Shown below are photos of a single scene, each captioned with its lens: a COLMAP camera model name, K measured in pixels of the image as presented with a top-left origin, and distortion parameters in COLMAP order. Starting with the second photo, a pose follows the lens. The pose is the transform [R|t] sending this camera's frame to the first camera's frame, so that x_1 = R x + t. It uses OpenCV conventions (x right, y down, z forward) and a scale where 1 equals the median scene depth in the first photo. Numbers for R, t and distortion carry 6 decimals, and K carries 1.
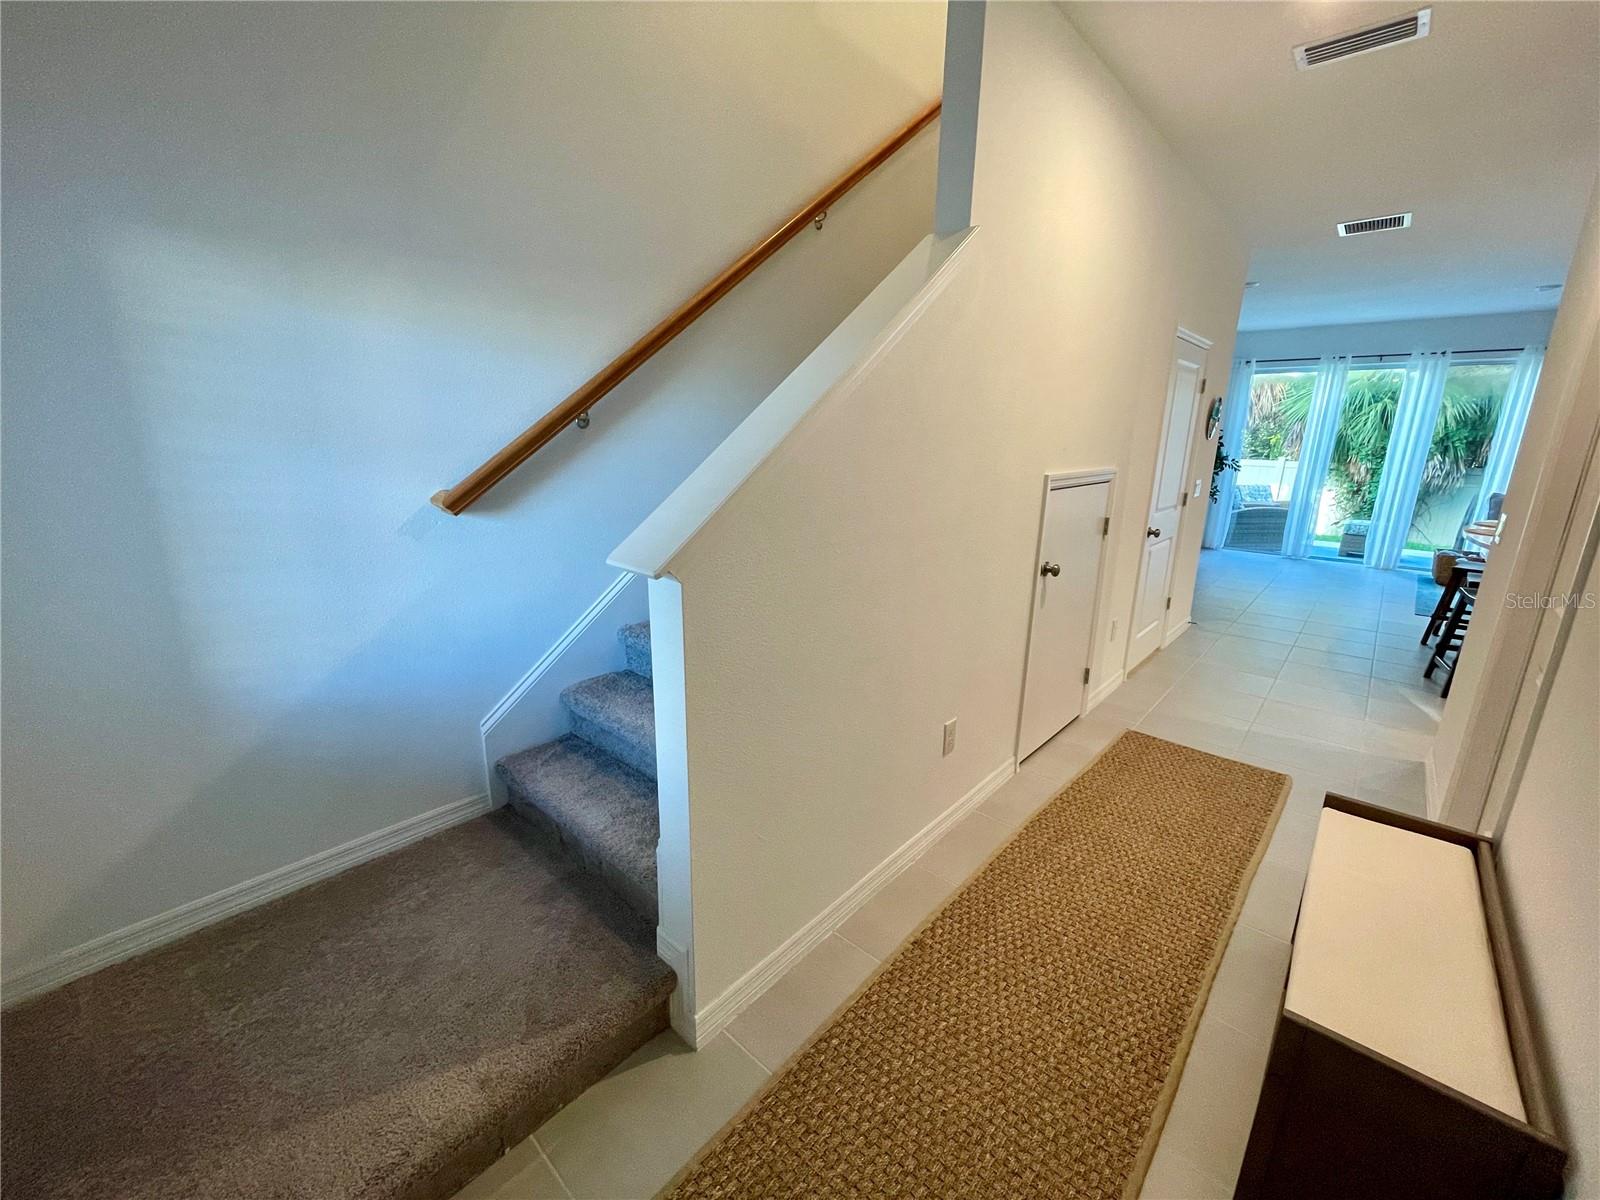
lens RADIAL K [[648.8, 0, 797.9], [0, 648.8, 596.8], [0, 0, 1]] dist [-0.003077, 0.000324]
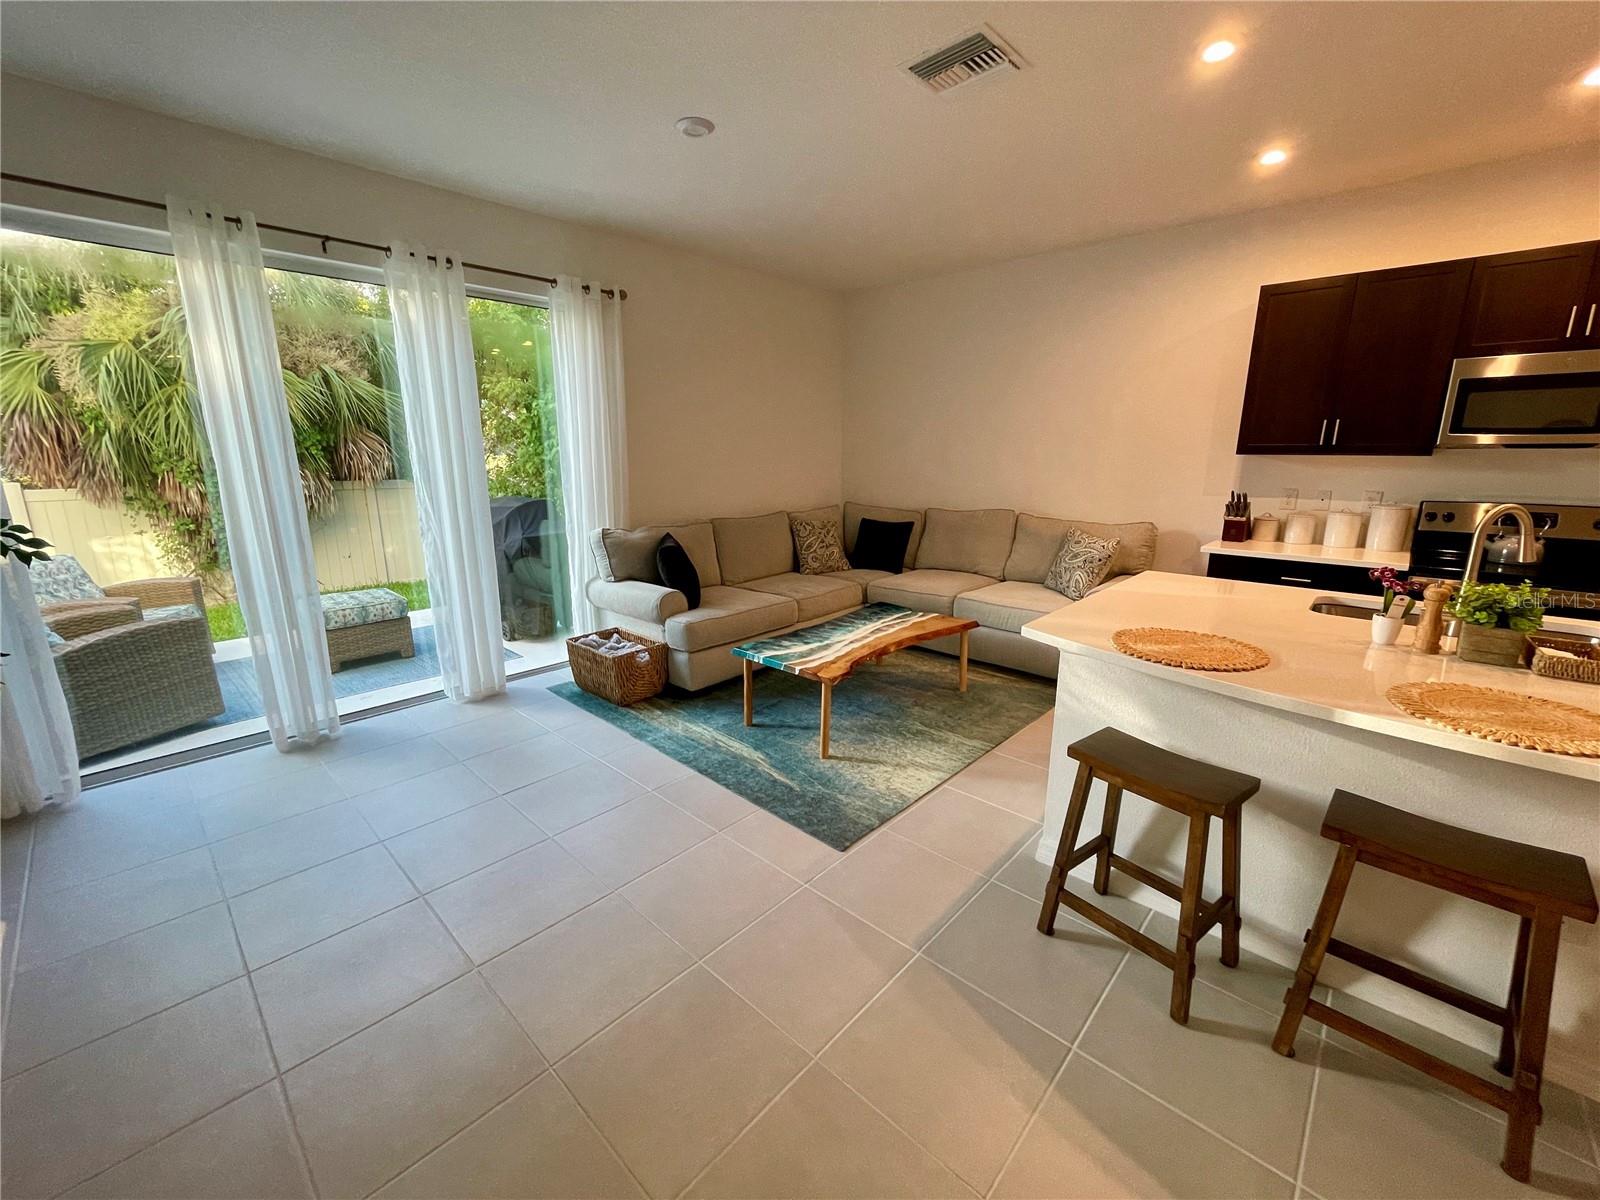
lens RADIAL K [[648.8, 0, 800.6], [0, 648.8, 599.0], [0, 0, 1]] dist [-0.003077, 0.000324]
pose [[0.010779, -0.239425, 0.970855, 0.396715], [0.249398, 0.940872, 0.229262, -0.156343], [-0.968341, 0.239658, 0.069853, 0.650199]]
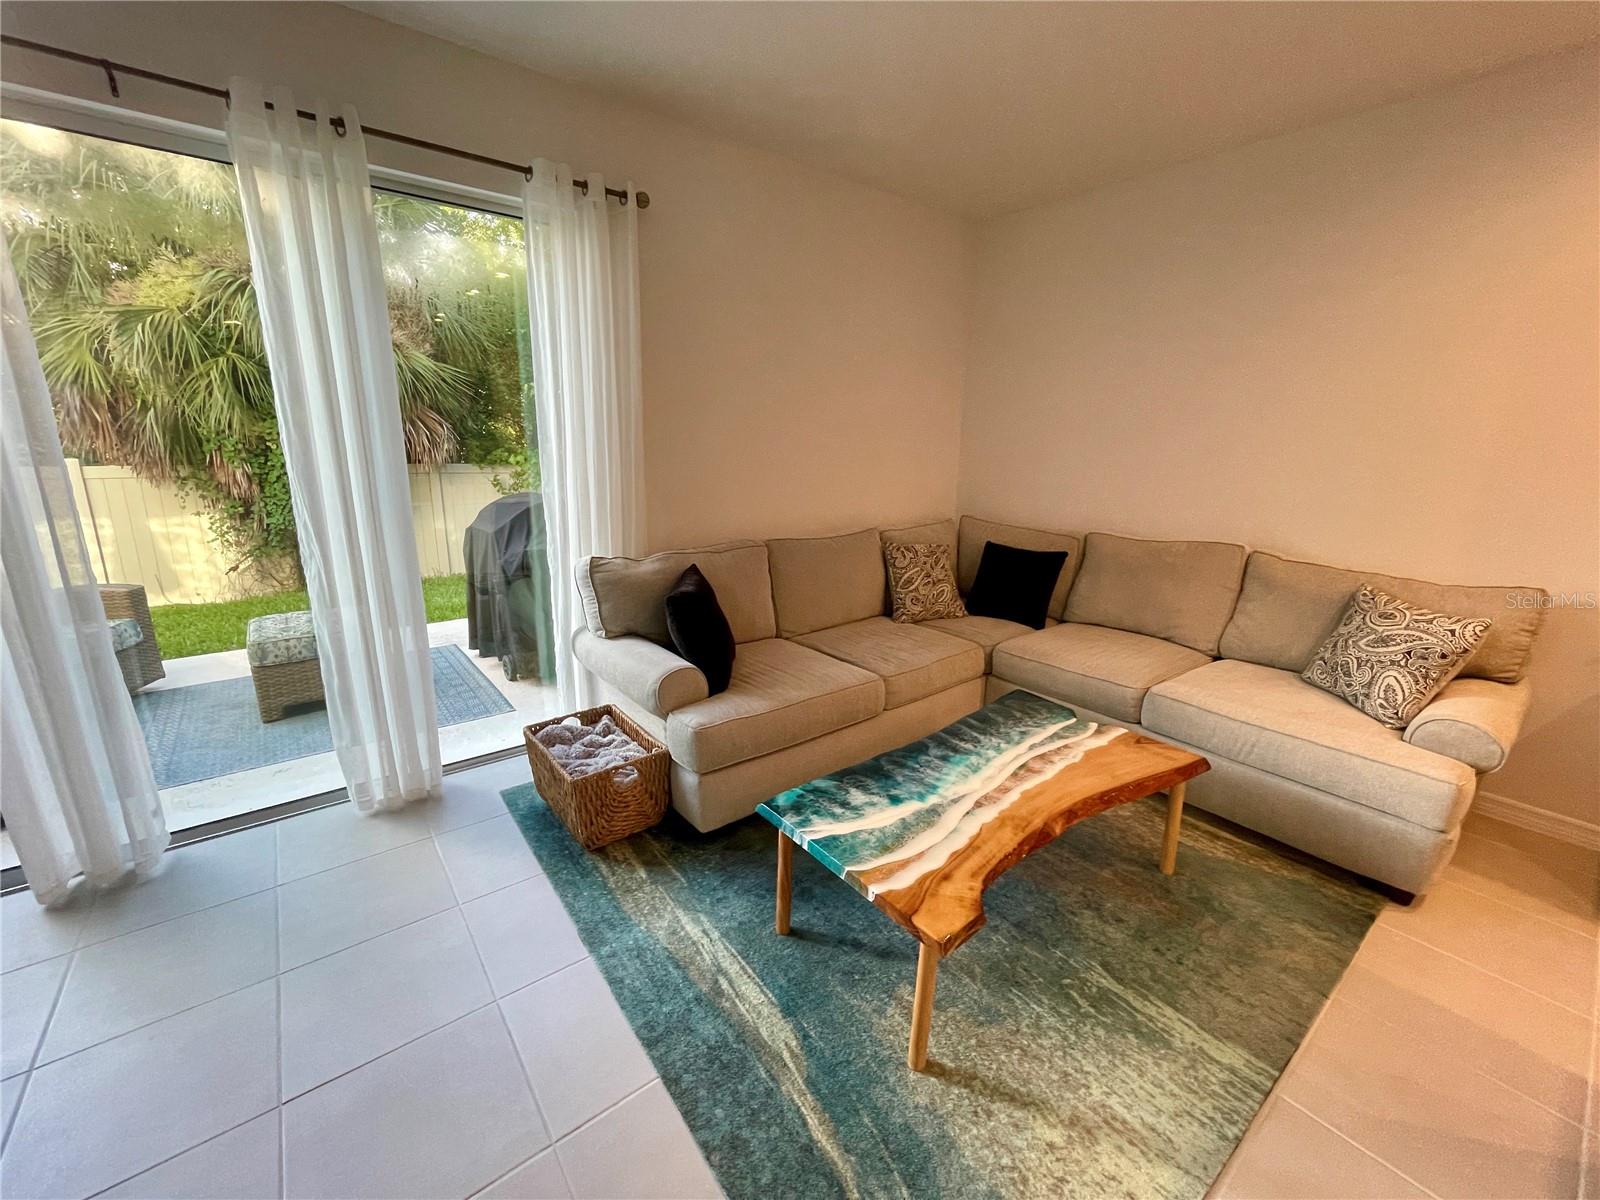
lens RADIAL K [[648.8, 0, 801.3], [0, 648.8, 597.5], [0, 0, 1]] dist [-0.003077, 0.000324]
pose [[0.162629, -0.249254, 0.954685, 0.587157], [0.229707, 0.950545, 0.209042, -0.155673], [-0.959576, 0.185302, 0.211842, 0.652508]]
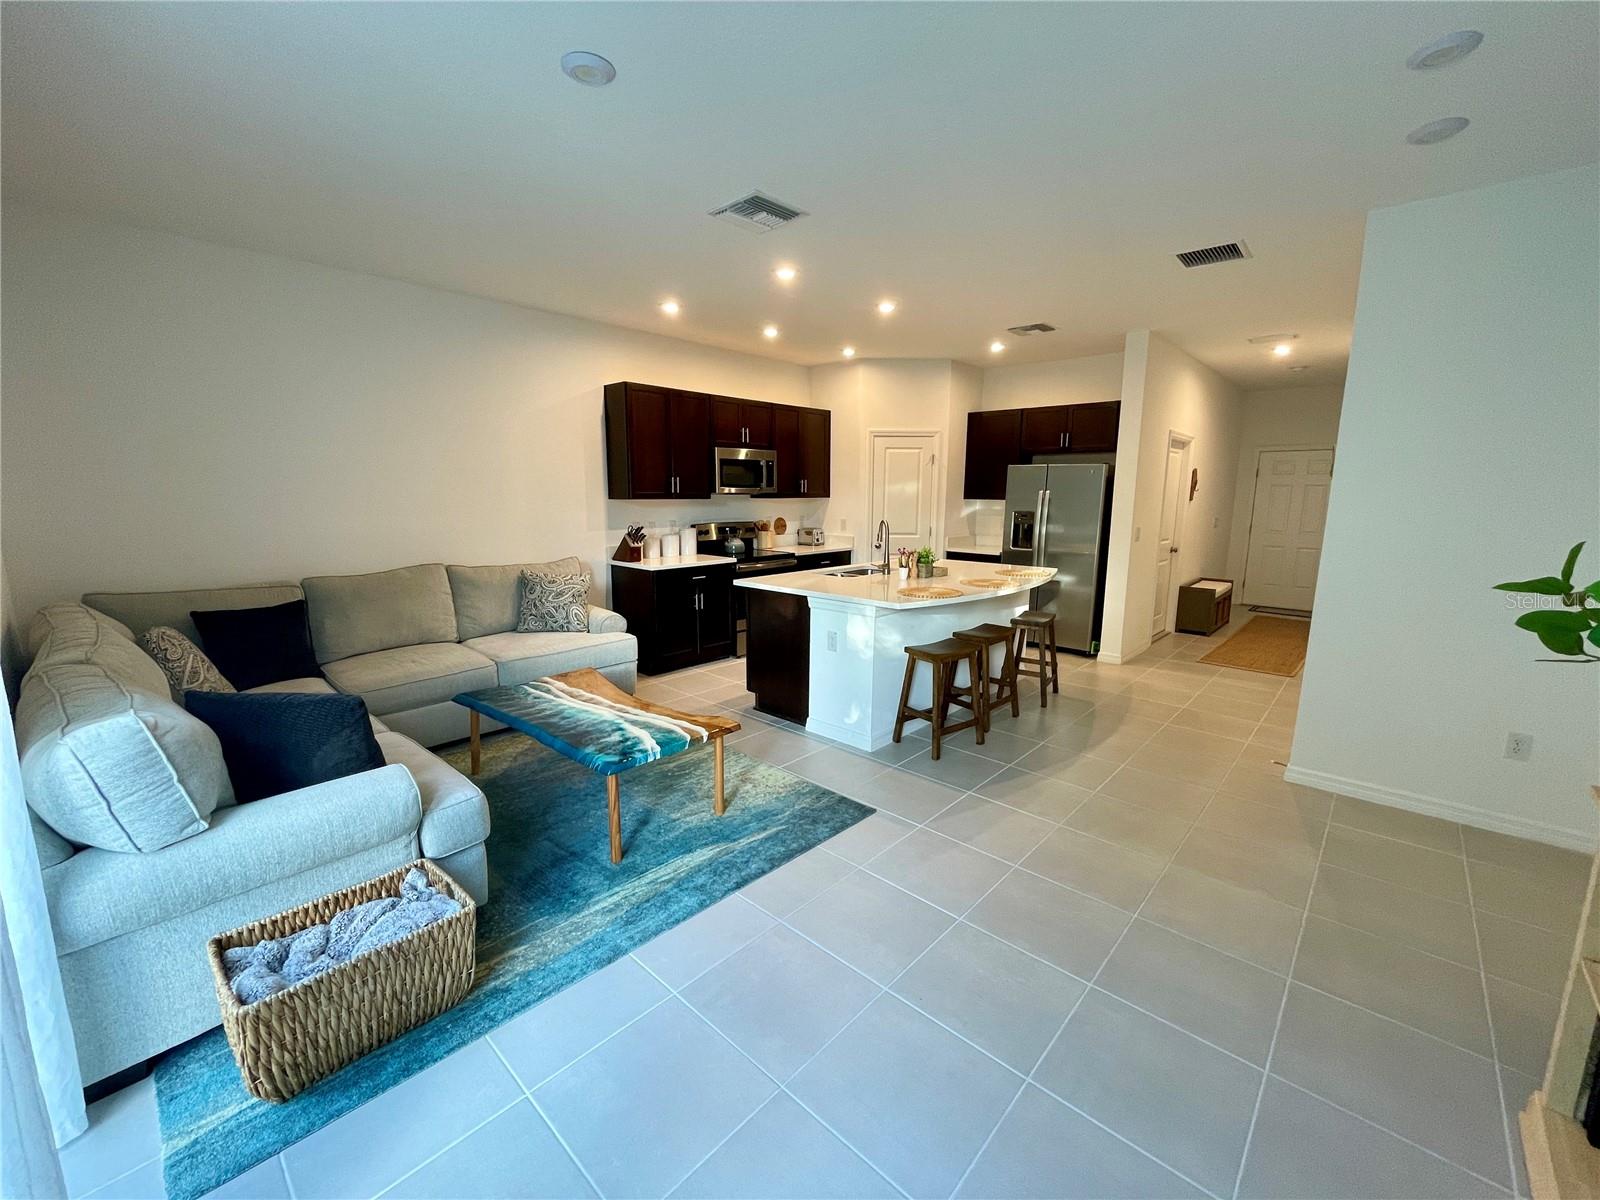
lens RADIAL K [[648.8, 0, 802.5], [0, 648.8, 599.4], [0, 0, 1]] dist [-0.003077, 0.000324]
pose [[-0.999764, -0.021709, 0.000798, 0.692361], [-0.019506, 0.913249, 0.406936, -0.240231], [-0.009563, 0.406824, -0.913456, 0.967318]]
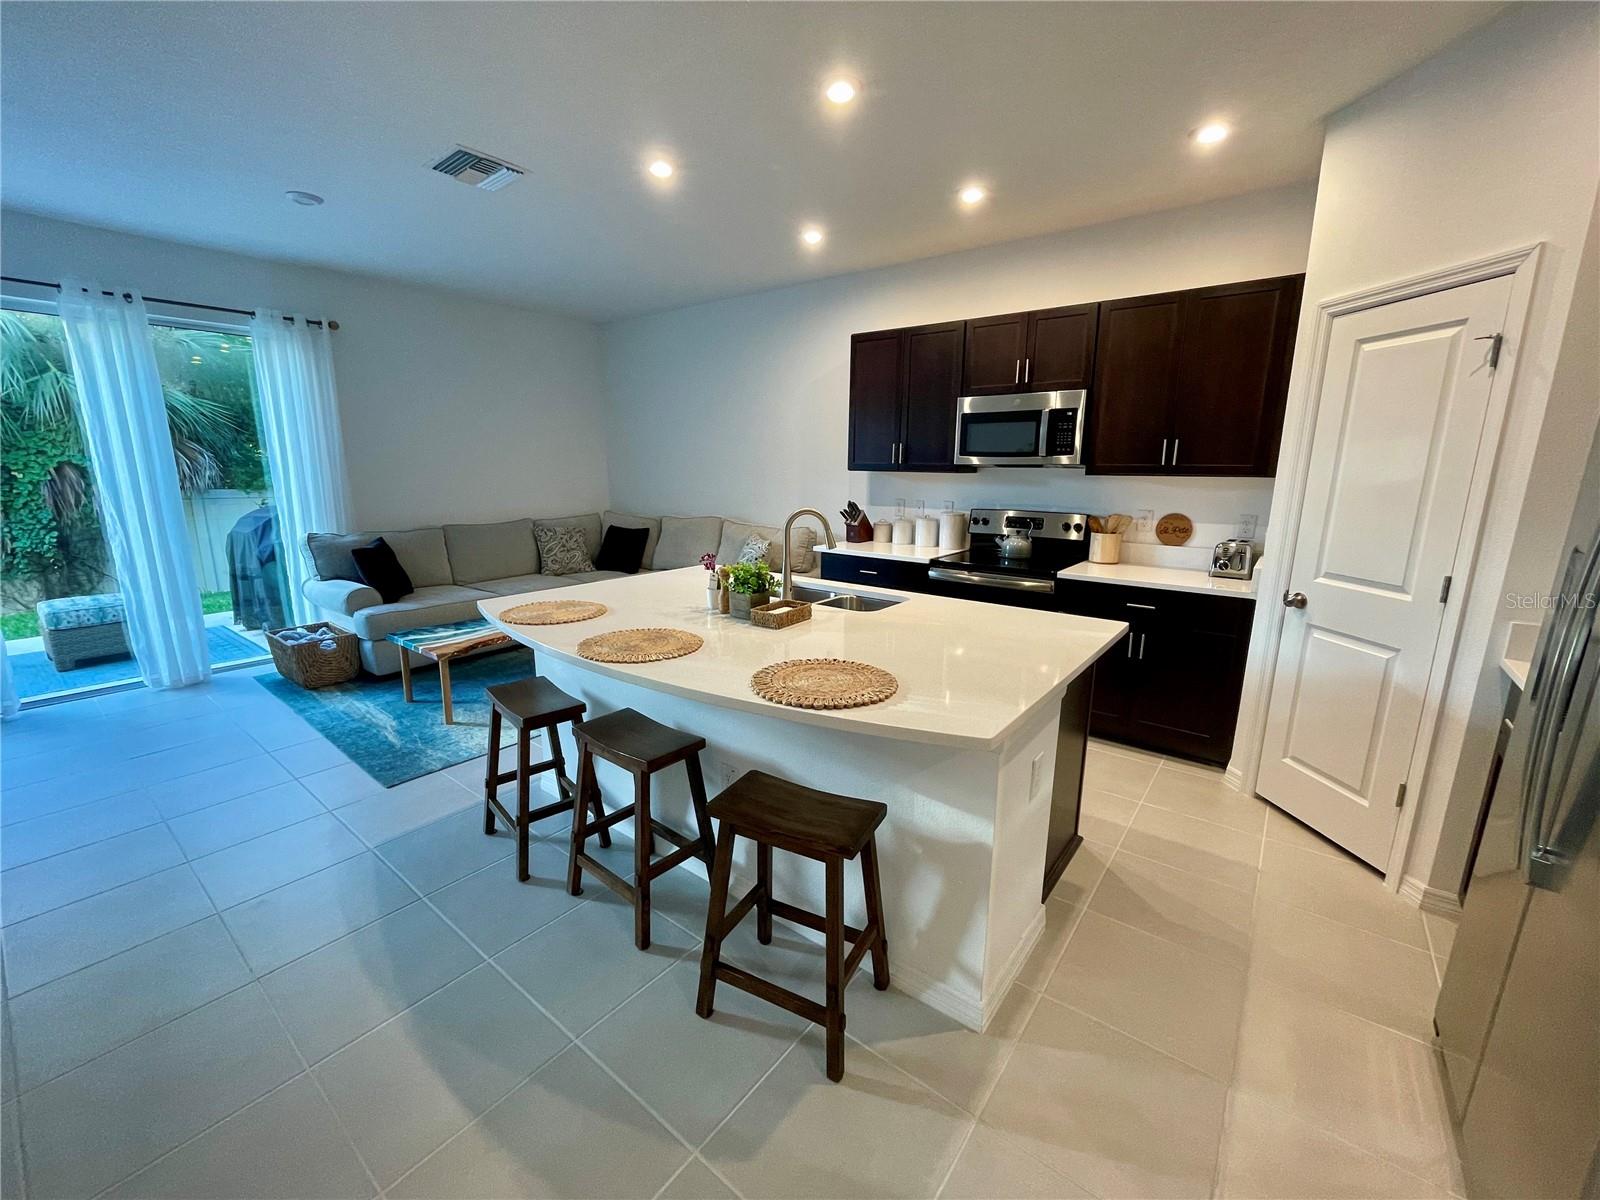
lens RADIAL K [[648.8, 0, 799.7], [0, 648.8, 599.9], [0, 0, 1]] dist [-0.003077, 0.000324]
pose [[-0.076135, -0.222542, 0.971946, 0.309131], [0.239253, 0.942220, 0.234477, -0.107547], [-0.967968, 0.250393, -0.018491, 0.441527]]
